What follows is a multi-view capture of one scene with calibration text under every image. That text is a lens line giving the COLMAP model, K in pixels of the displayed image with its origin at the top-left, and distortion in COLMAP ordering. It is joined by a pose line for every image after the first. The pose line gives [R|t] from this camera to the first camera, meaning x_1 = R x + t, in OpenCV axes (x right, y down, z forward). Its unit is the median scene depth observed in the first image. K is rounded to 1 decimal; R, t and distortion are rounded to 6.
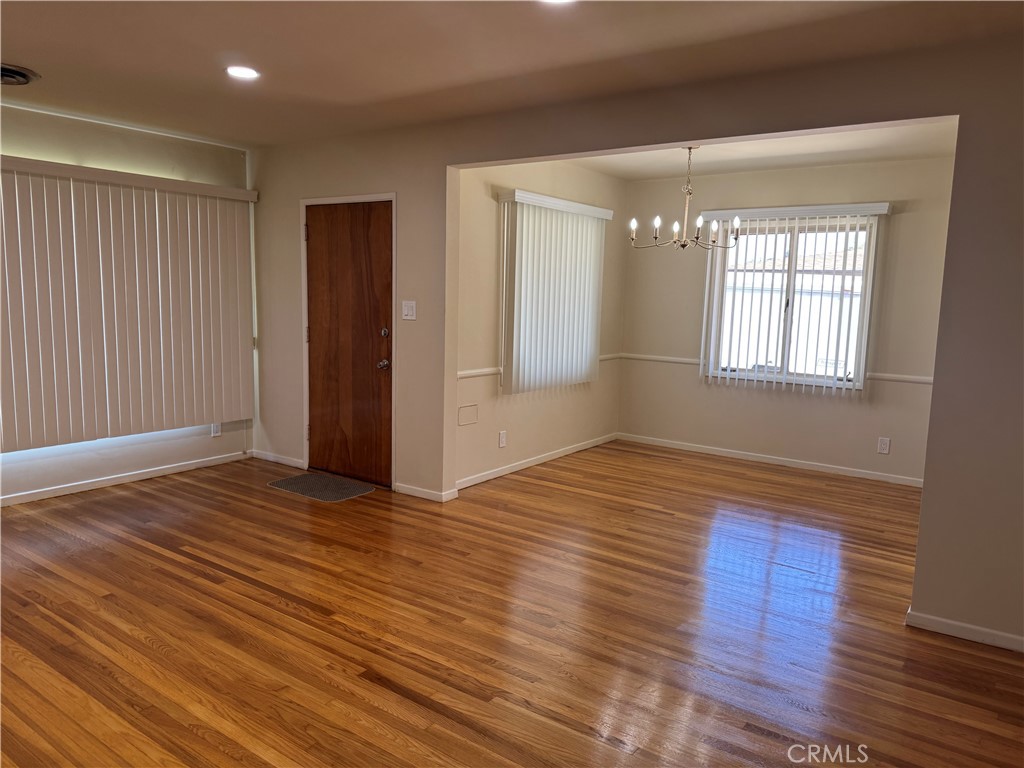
lens RADIAL K [[723.6, 0, 528.7], [0, 723.6, 382.8], [0, 0, 1]] dist [0.051646, -0.062583]
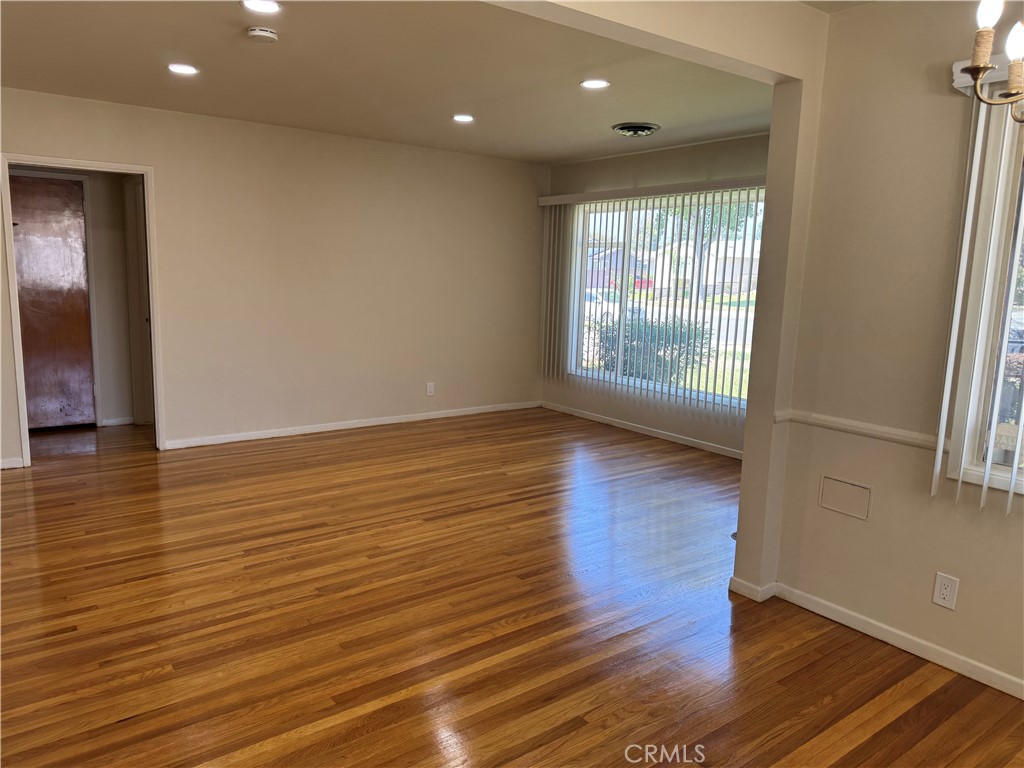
lens RADIAL K [[723.6, 0, 513.5], [0, 723.6, 385.5], [0, 0, 1]] dist [0.051646, -0.062583]
pose [[-0.305615, 0.123181, -0.944154, 0.570840], [-0.161058, 0.970620, 0.178768, -0.112180], [0.938435, 0.206698, -0.276796, 0.959666]]
